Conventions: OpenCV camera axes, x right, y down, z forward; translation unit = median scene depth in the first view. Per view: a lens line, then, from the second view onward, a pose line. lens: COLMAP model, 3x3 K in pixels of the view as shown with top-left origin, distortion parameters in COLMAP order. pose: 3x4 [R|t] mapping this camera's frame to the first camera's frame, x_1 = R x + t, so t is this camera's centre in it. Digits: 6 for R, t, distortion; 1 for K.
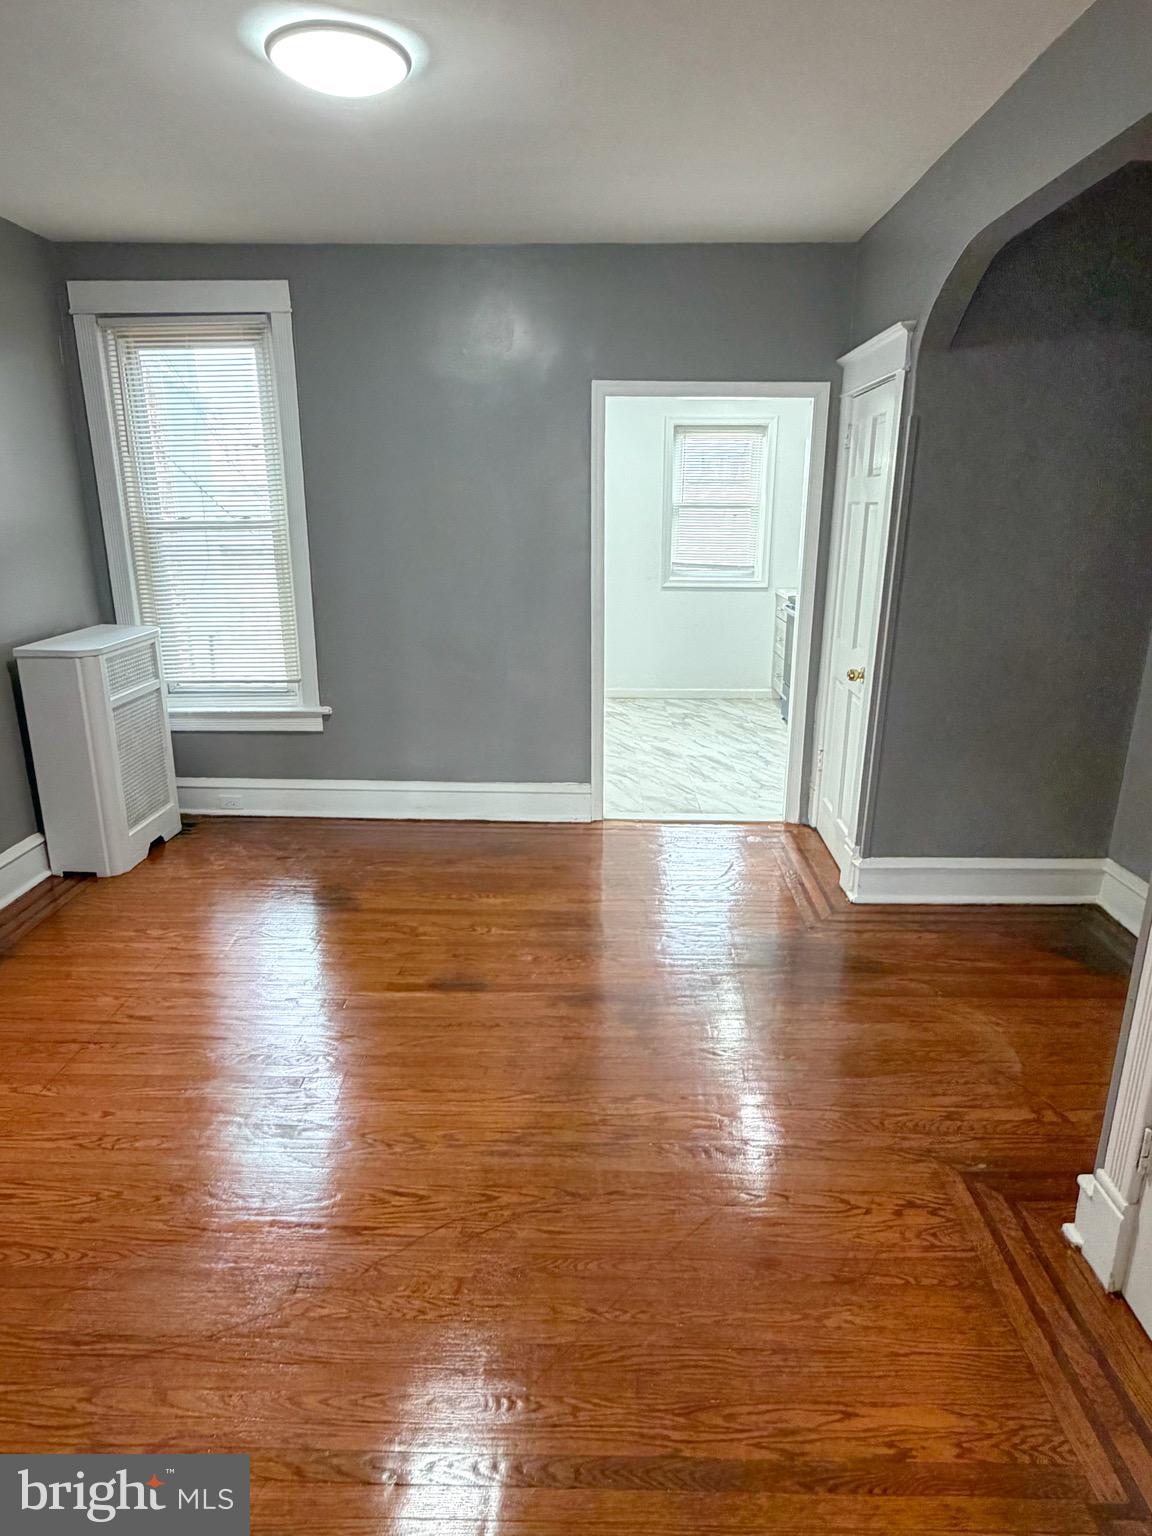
lens RADIAL K [[871.3, 0, 571.4], [0, 871.3, 756.1], [0, 0, 1]] dist [0.000279, -0.000108]
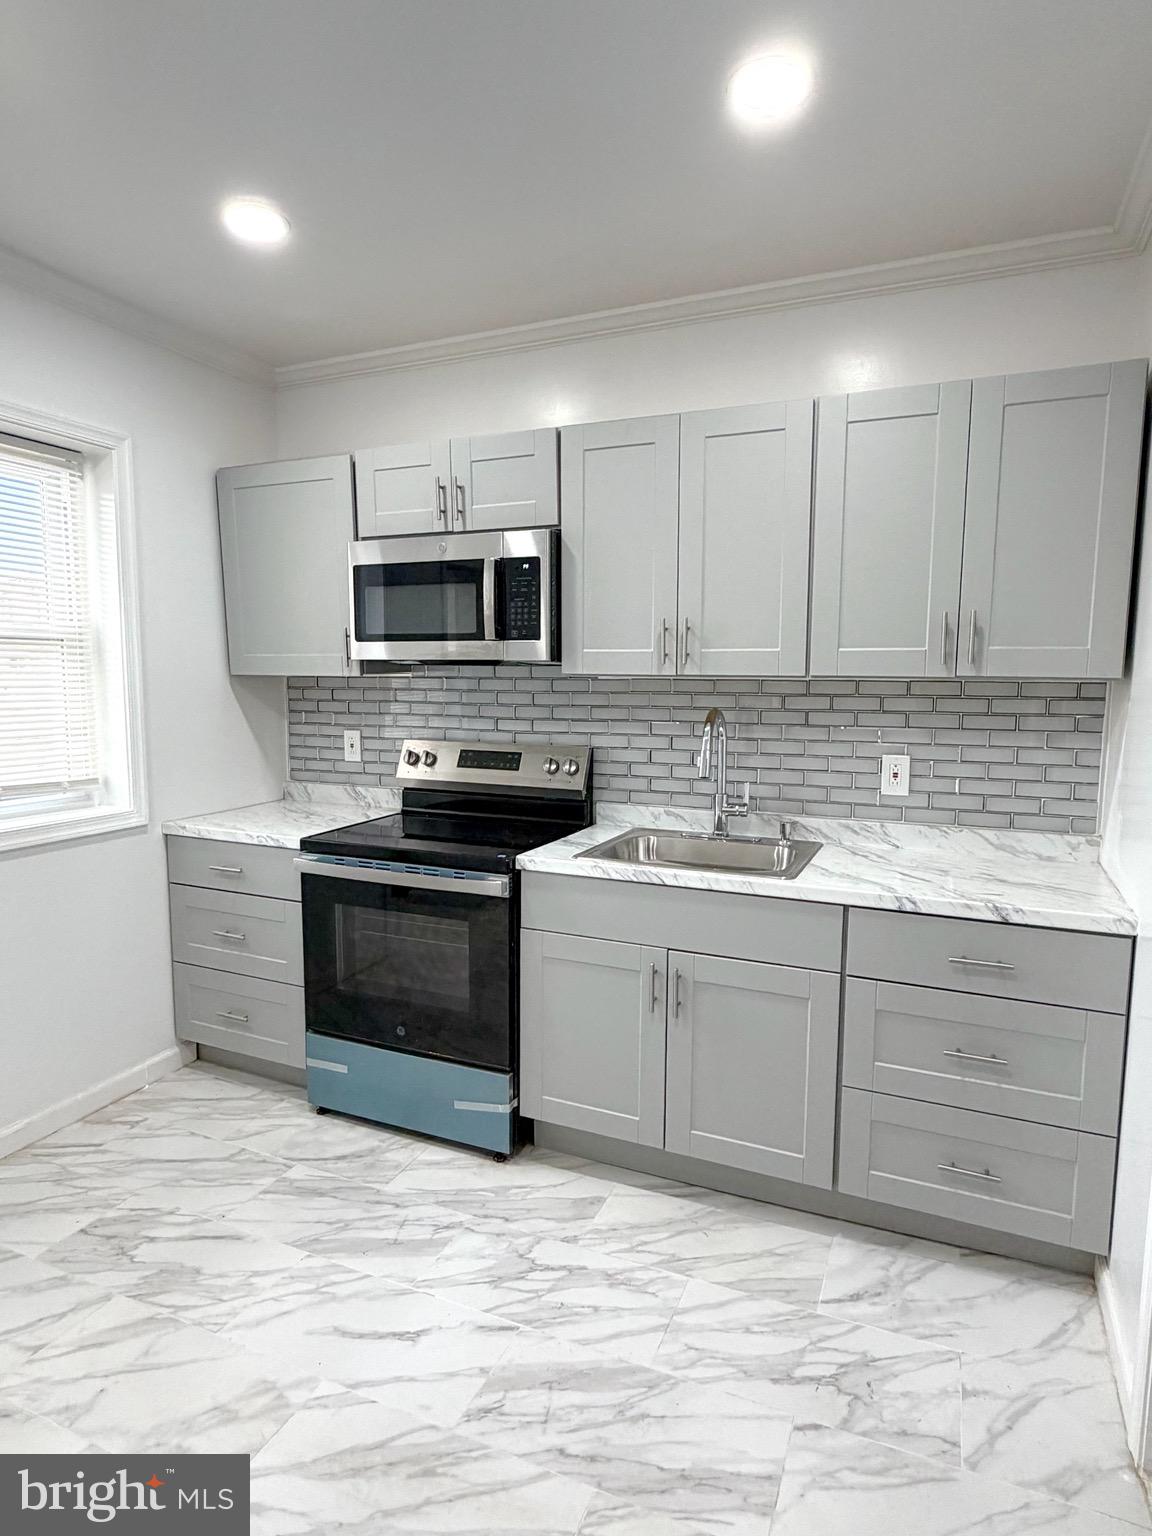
lens RADIAL K [[871.3, 0, 575.4], [0, 871.3, 765.5], [0, 0, 1]] dist [0.000279, -0.000108]
pose [[0.363060, -0.100409, 0.926340, -0.091859], [0.251325, 0.967882, 0.006410, -0.178366], [-0.897231, 0.230485, 0.376634, 0.671728]]
